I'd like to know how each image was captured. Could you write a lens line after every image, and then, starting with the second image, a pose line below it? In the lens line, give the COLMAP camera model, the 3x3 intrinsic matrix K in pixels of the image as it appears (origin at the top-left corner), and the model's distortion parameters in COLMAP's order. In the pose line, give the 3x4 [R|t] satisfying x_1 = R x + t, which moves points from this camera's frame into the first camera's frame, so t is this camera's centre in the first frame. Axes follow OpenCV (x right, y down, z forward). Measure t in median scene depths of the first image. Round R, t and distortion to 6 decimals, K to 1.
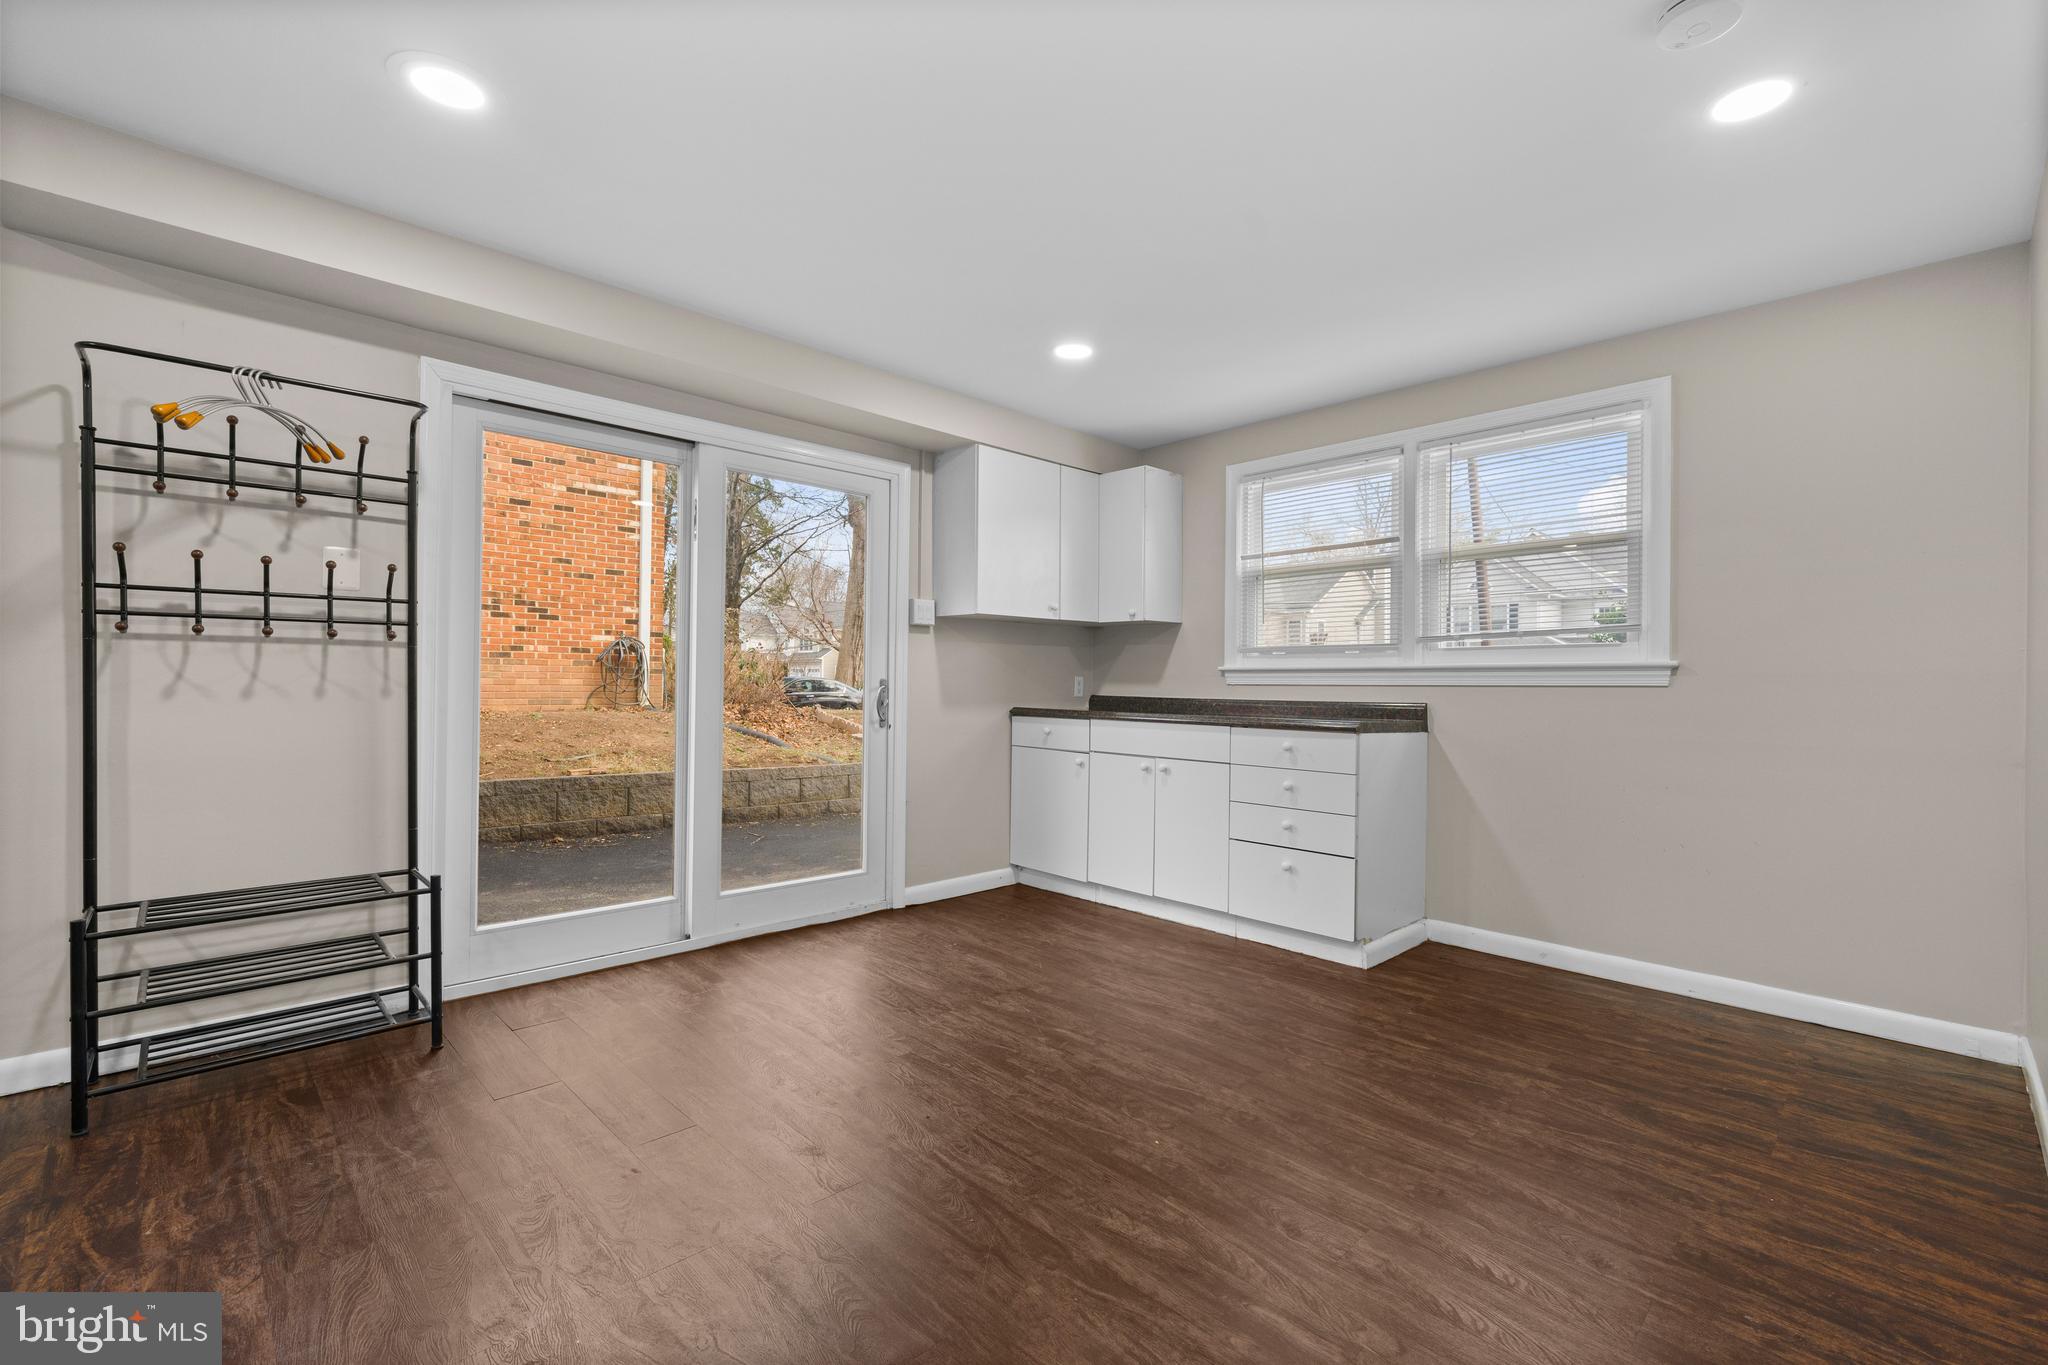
lens RADIAL K [[881.6, 0, 1024.0], [0, 881.6, 682.5], [0, 0, 1]] dist [-0.002990, -0.000012]
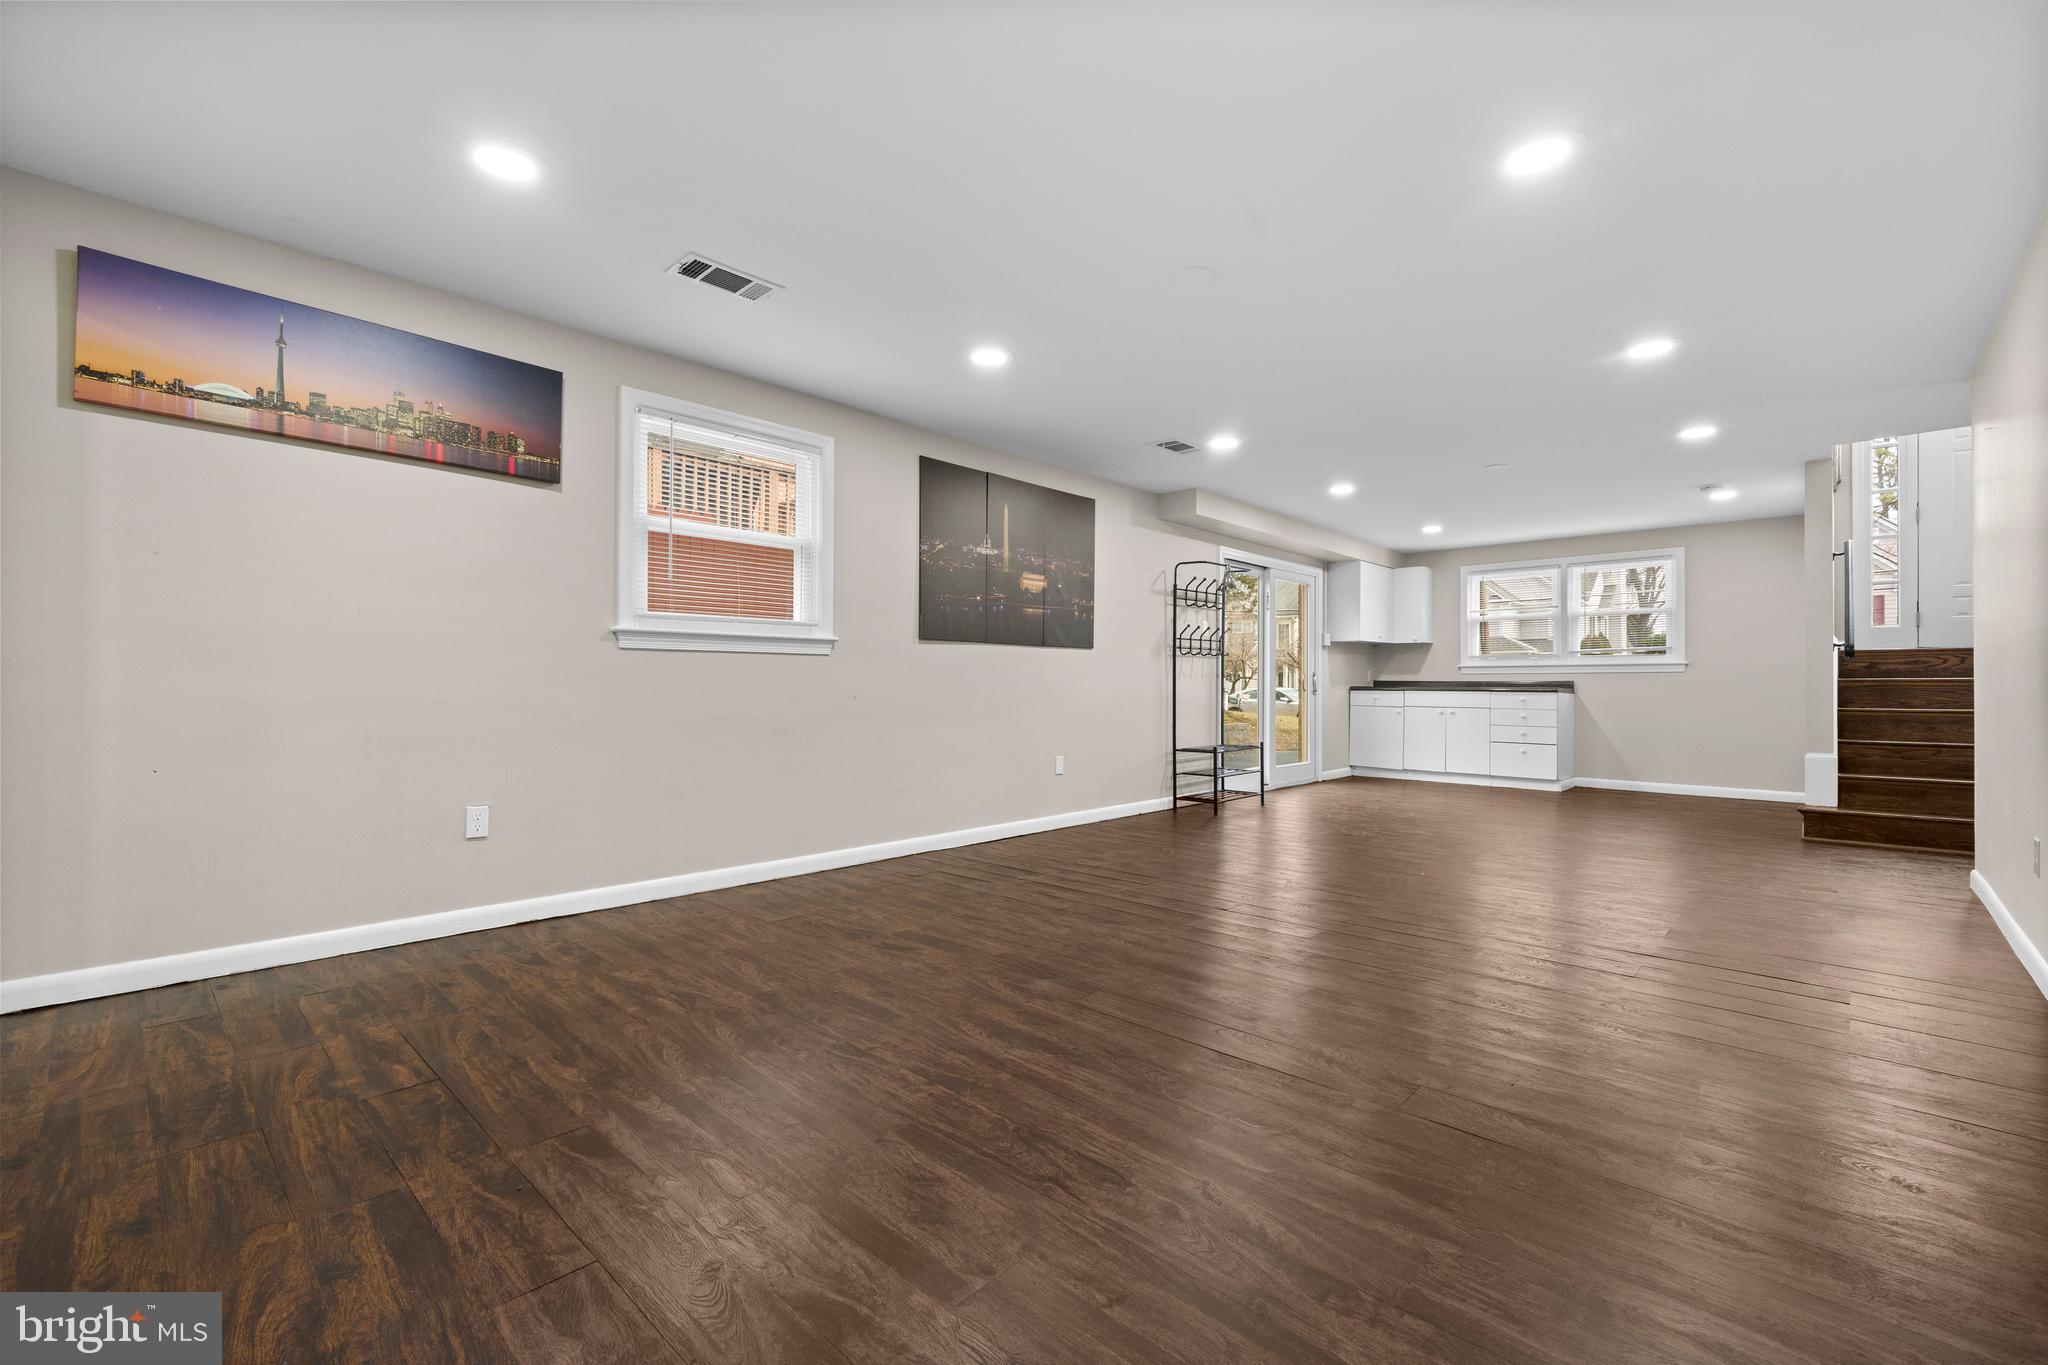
lens RADIAL K [[884.0, 0, 1024.0], [0, 884.0, 682.5], [0, 0, 1]] dist [0.002846, 0.000141]
pose [[0.998523, -0.006238, 0.053971, -0.950253], [0.006325, 0.999979, -0.001438, 0.019569], [-0.053961, 0.001778, 0.998541, -1.051065]]
